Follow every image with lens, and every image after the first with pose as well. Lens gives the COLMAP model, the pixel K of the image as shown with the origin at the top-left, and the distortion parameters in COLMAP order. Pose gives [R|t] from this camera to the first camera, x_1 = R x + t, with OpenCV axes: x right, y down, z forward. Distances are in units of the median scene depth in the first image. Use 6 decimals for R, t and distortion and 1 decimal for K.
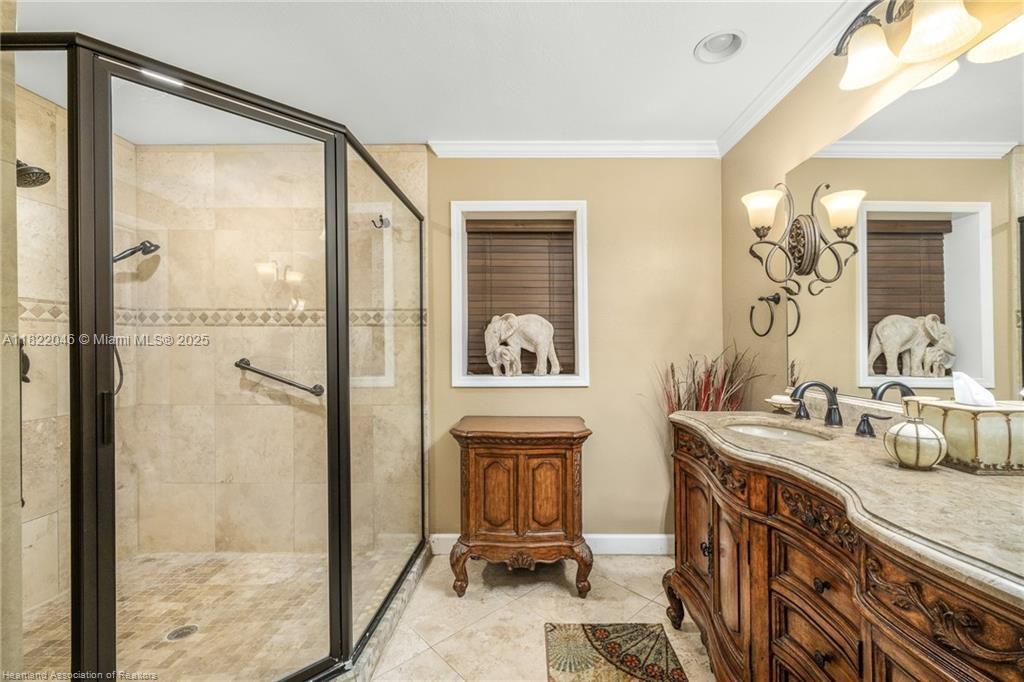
lens RADIAL K [[423.0, 0, 537.0], [0, 423.0, 347.1], [0, 0, 1]] dist [-0.002557, -0.000281]
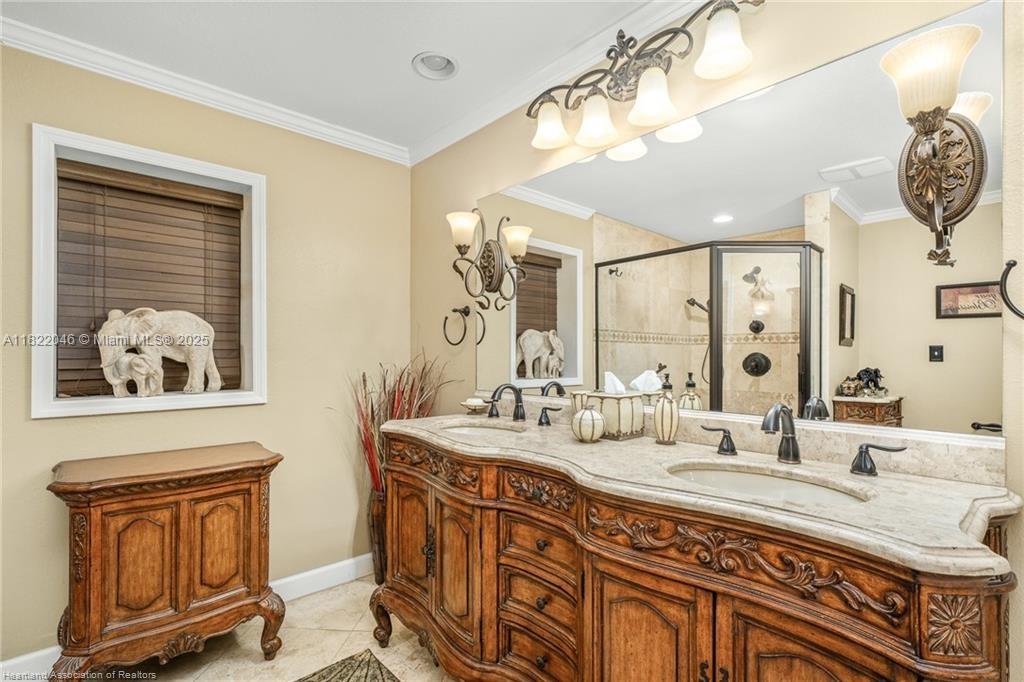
lens RADIAL K [[469.4, 0, 509.3], [0, 469.4, 357.1], [0, 0, 1]] dist [-0.000549, 0.000049]
pose [[0.749154, -0.003152, 0.662388, -0.152455], [0.001056, 0.999993, 0.003564, 0.000974], [-0.662395, -0.001970, 0.749152, 0.009542]]
